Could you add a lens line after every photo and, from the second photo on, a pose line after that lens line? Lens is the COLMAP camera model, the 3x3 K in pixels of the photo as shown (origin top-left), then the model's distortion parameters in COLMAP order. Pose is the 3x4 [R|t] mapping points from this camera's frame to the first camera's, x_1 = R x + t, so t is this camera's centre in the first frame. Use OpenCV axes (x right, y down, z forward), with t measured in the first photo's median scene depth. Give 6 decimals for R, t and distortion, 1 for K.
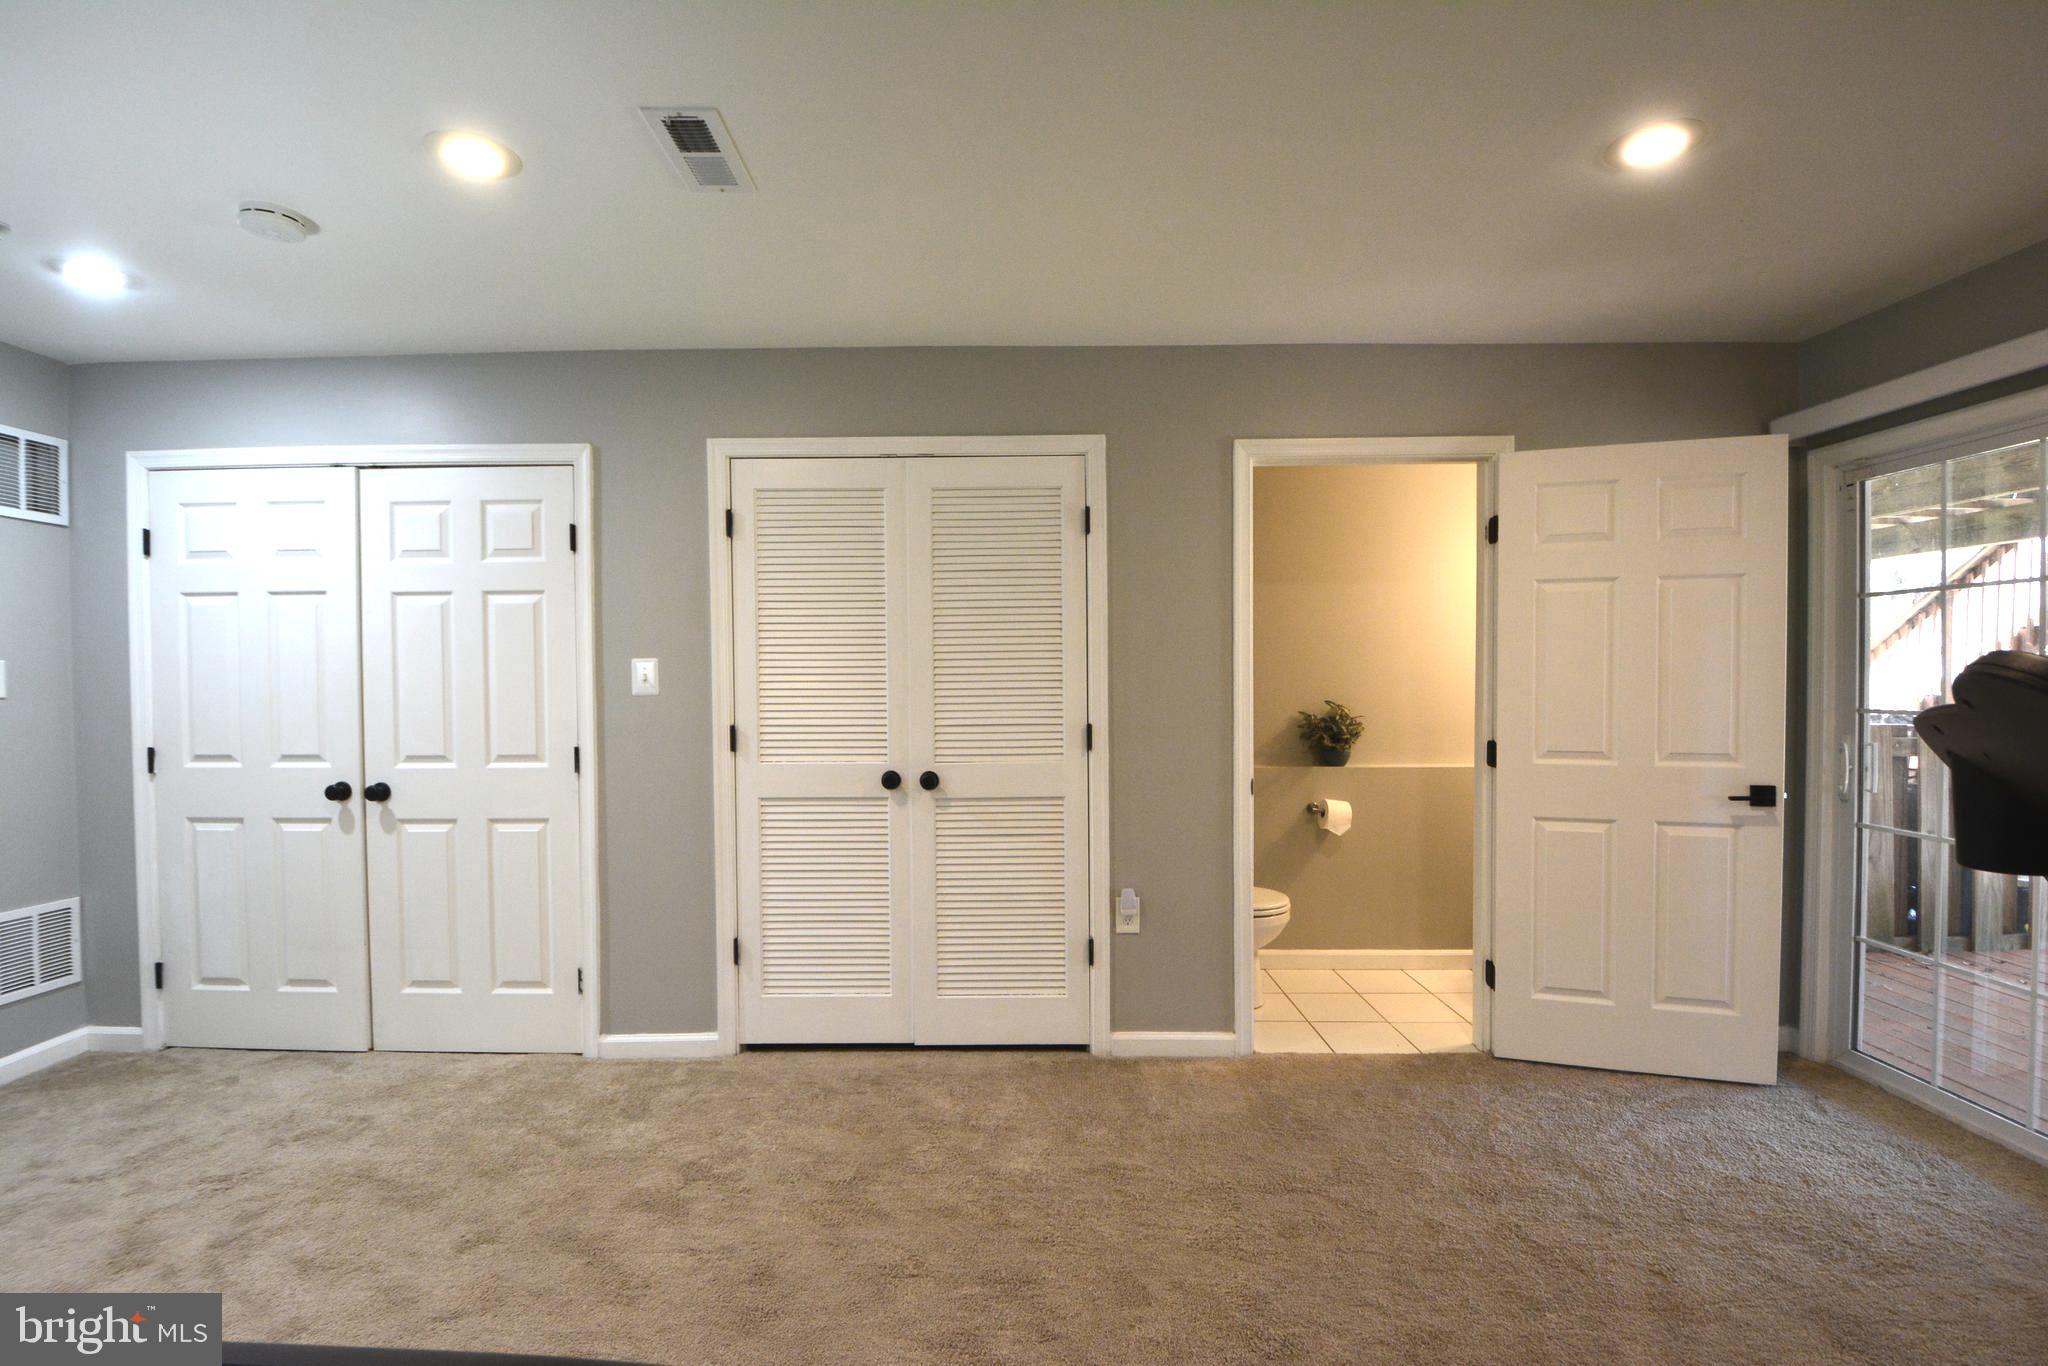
lens RADIAL K [[905.4, 0, 1024.9], [0, 905.4, 692.3], [0, 0, 1]] dist [-0.004109, -0.009337]
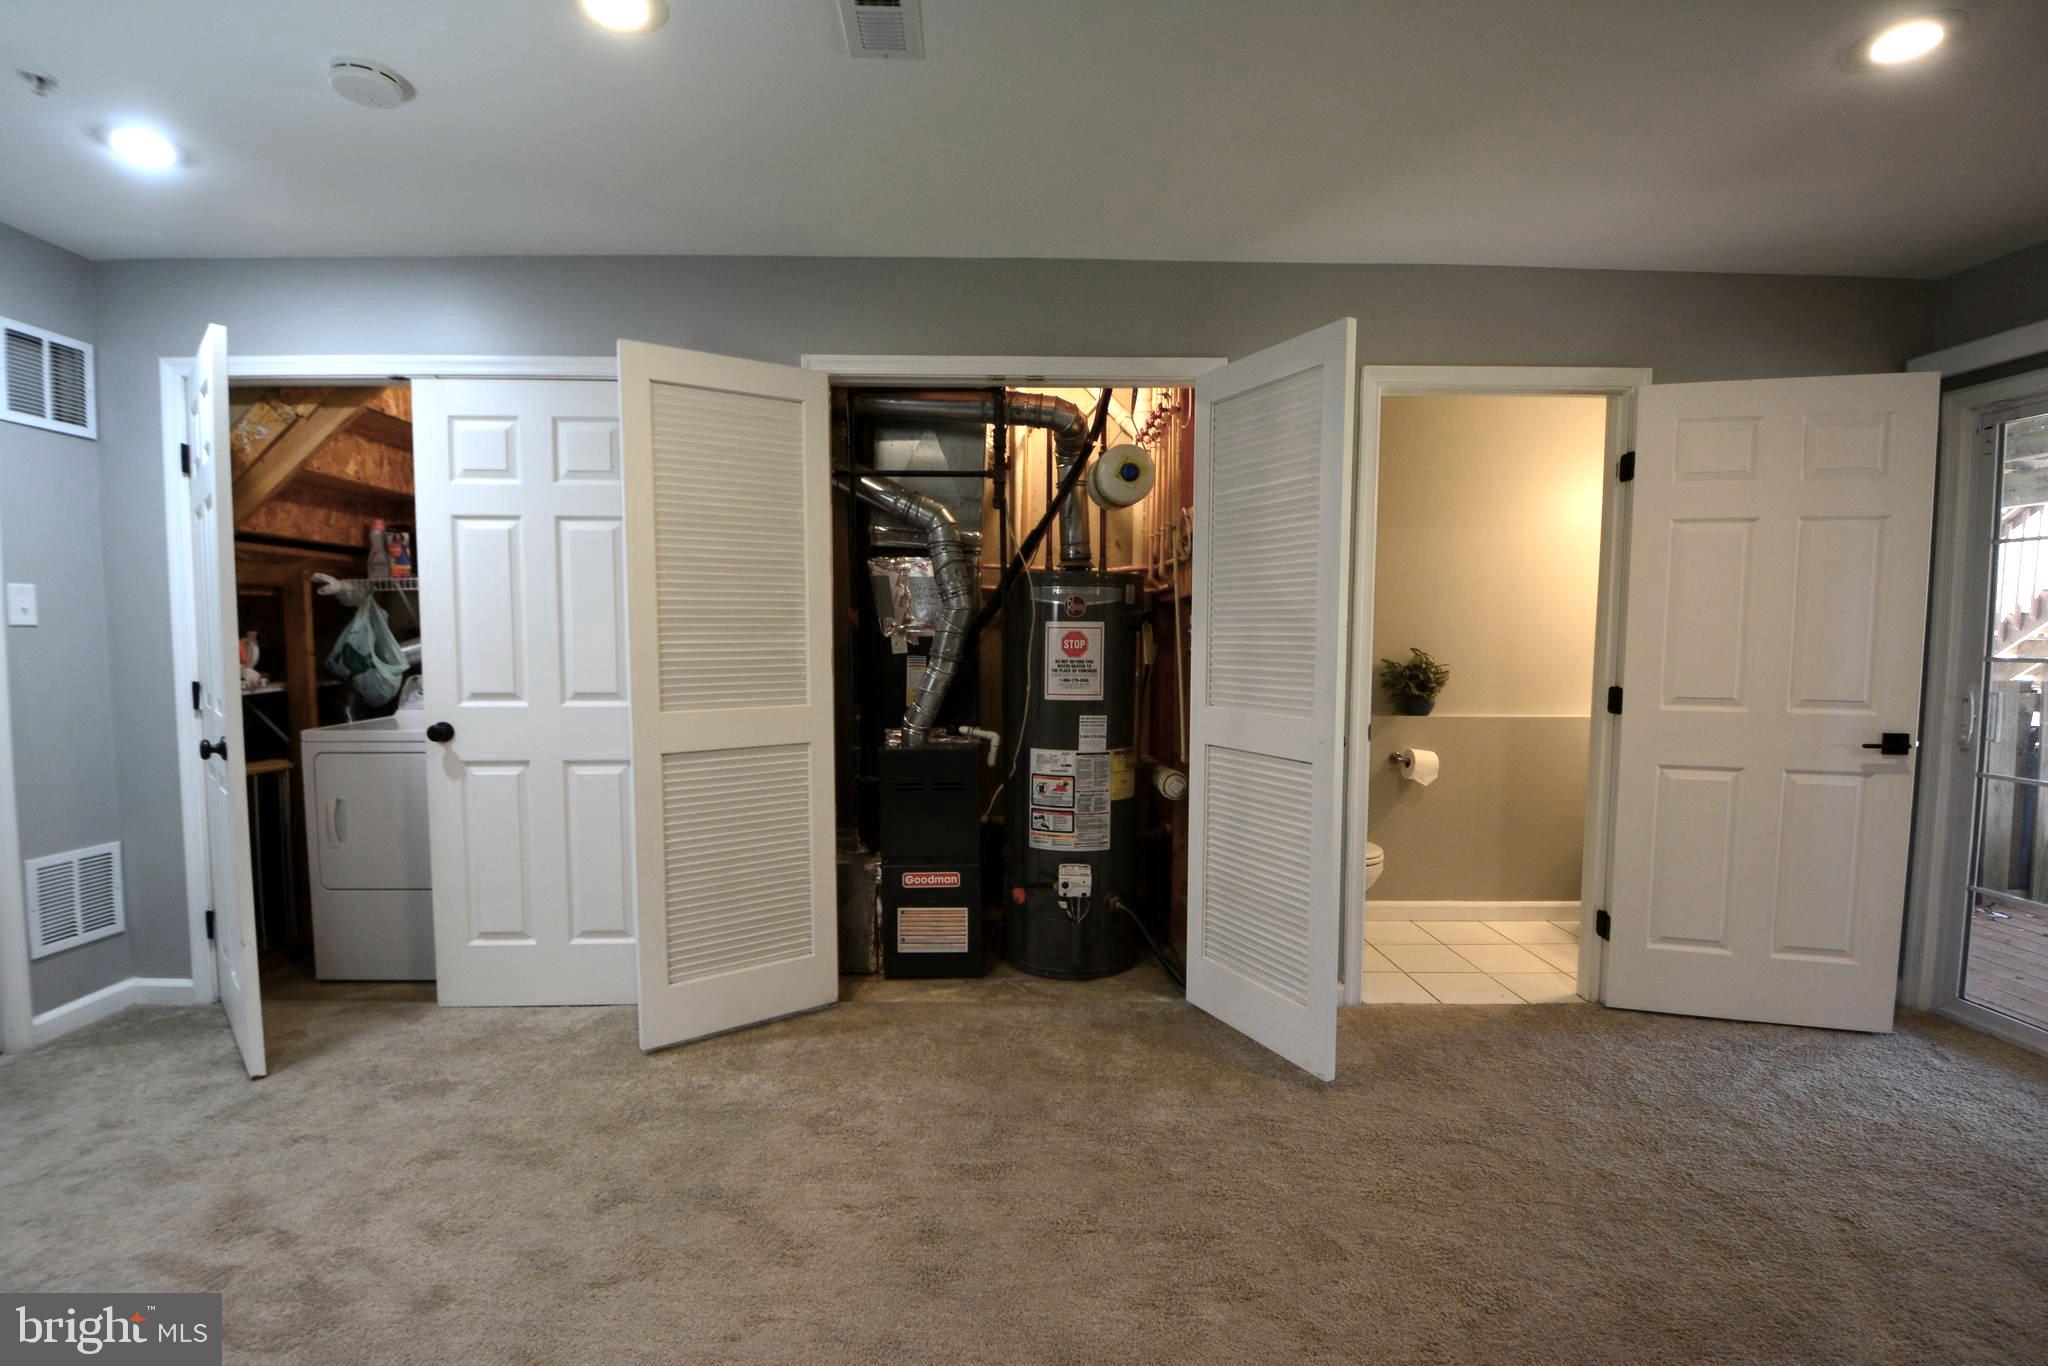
lens RADIAL K [[905.4, 0, 1026.9], [0, 905.4, 693.5], [0, 0, 1]] dist [-0.004109, -0.009337]
pose [[0.999599, 0.008685, 0.026966, -0.150585], [-0.009940, 0.998858, 0.046738, 0.023568], [-0.026529, -0.046987, 0.998543, 0.051490]]
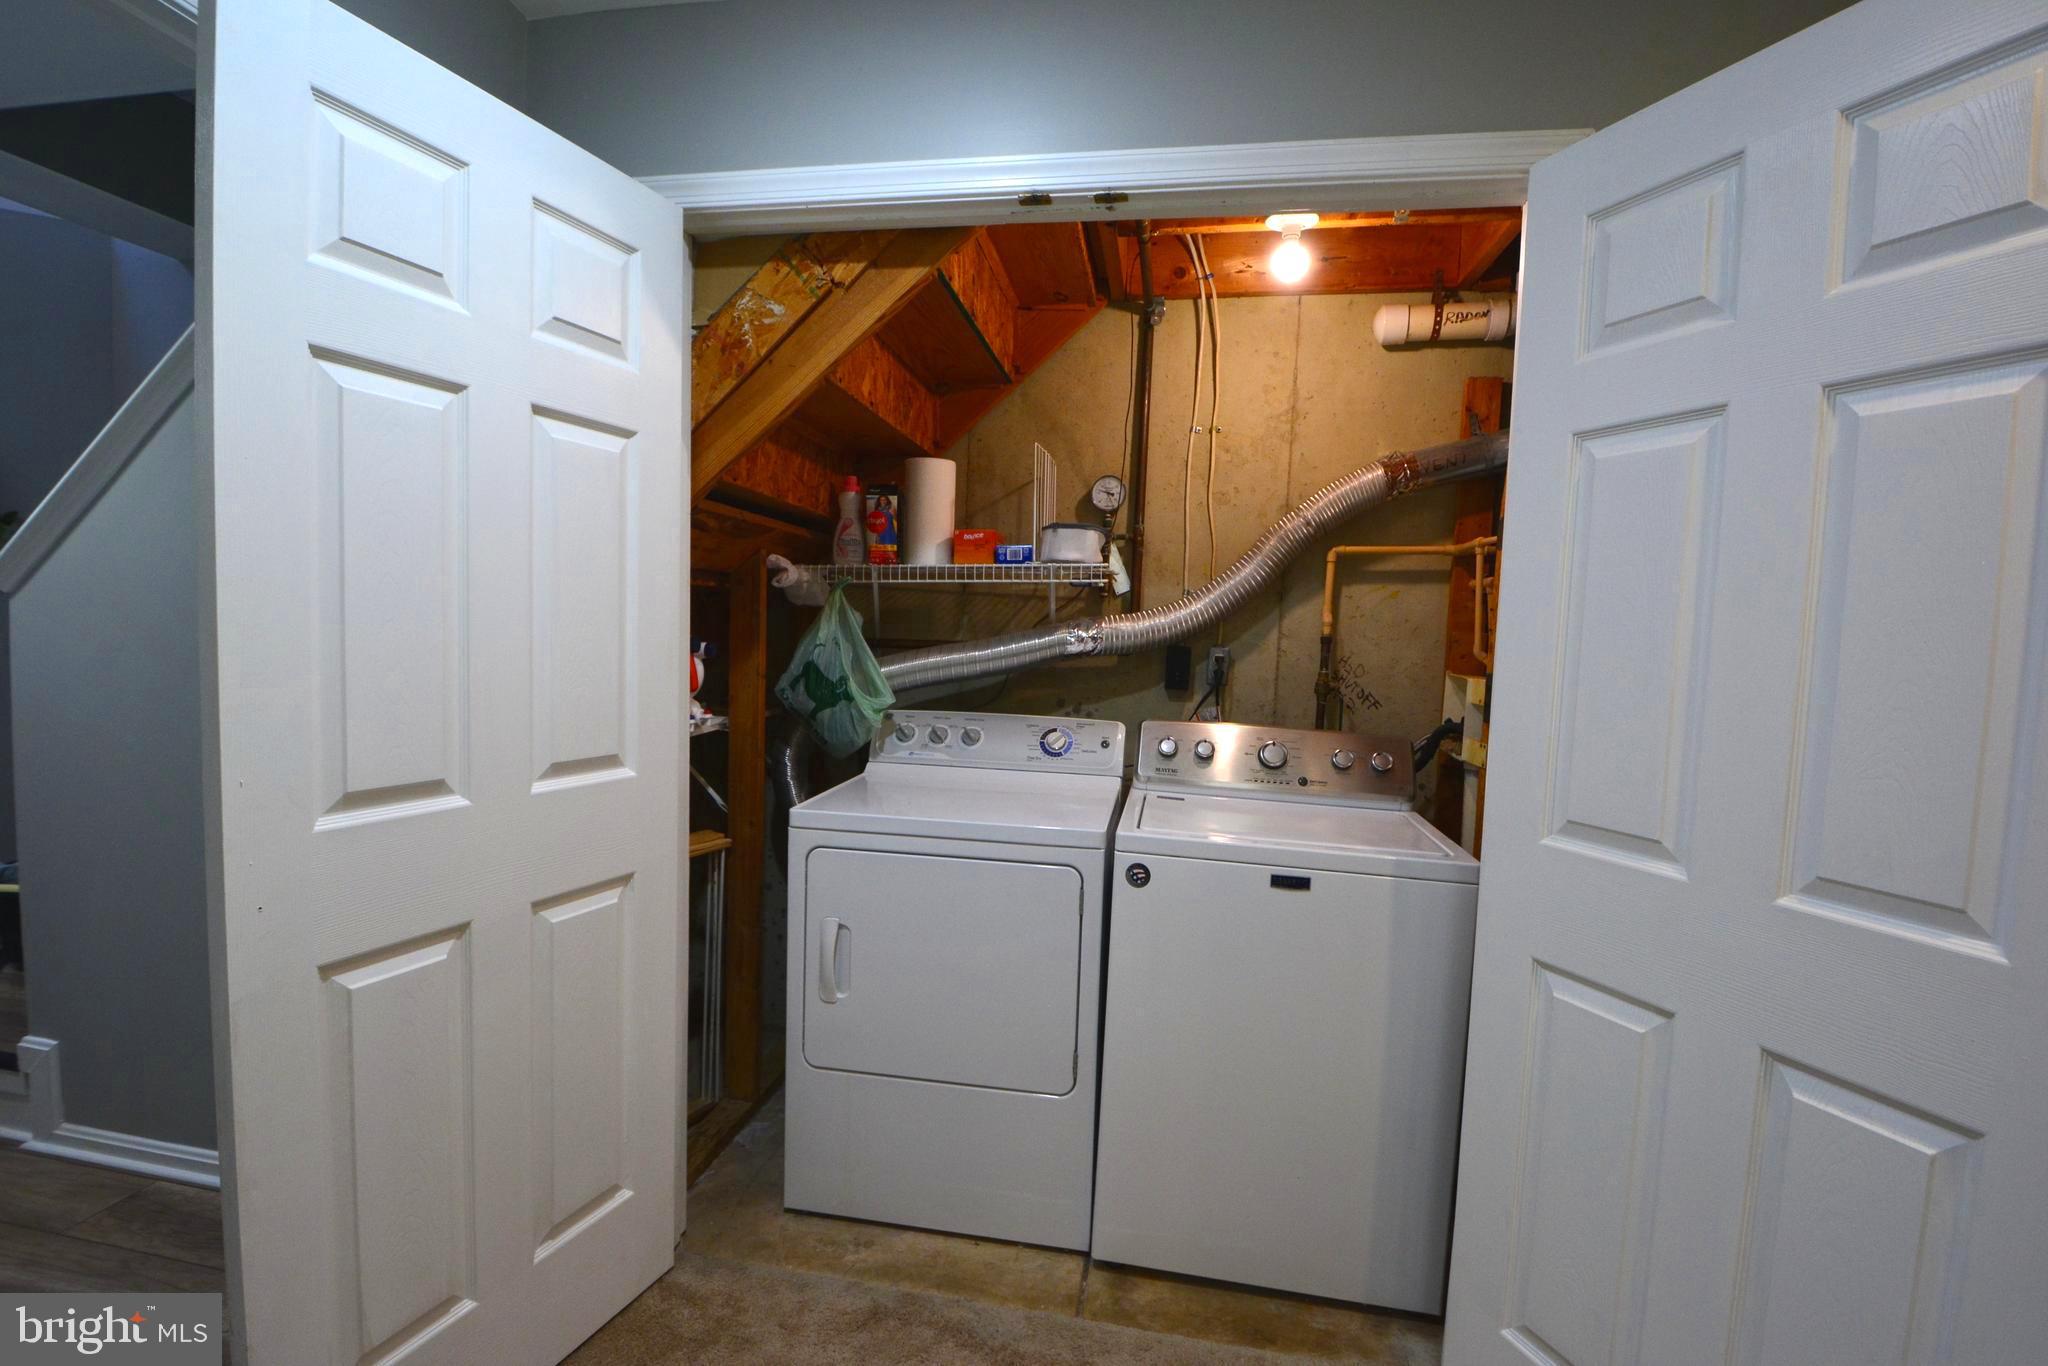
lens RADIAL K [[905.4, 0, 1024.2], [0, 905.4, 686.2], [0, 0, 1]] dist [-0.004109, -0.009337]
pose [[0.987774, 0.048233, -0.148241, -0.630697], [-0.041996, 0.998107, 0.044926, 0.003947], [0.150127, -0.038151, 0.987930, 0.442631]]
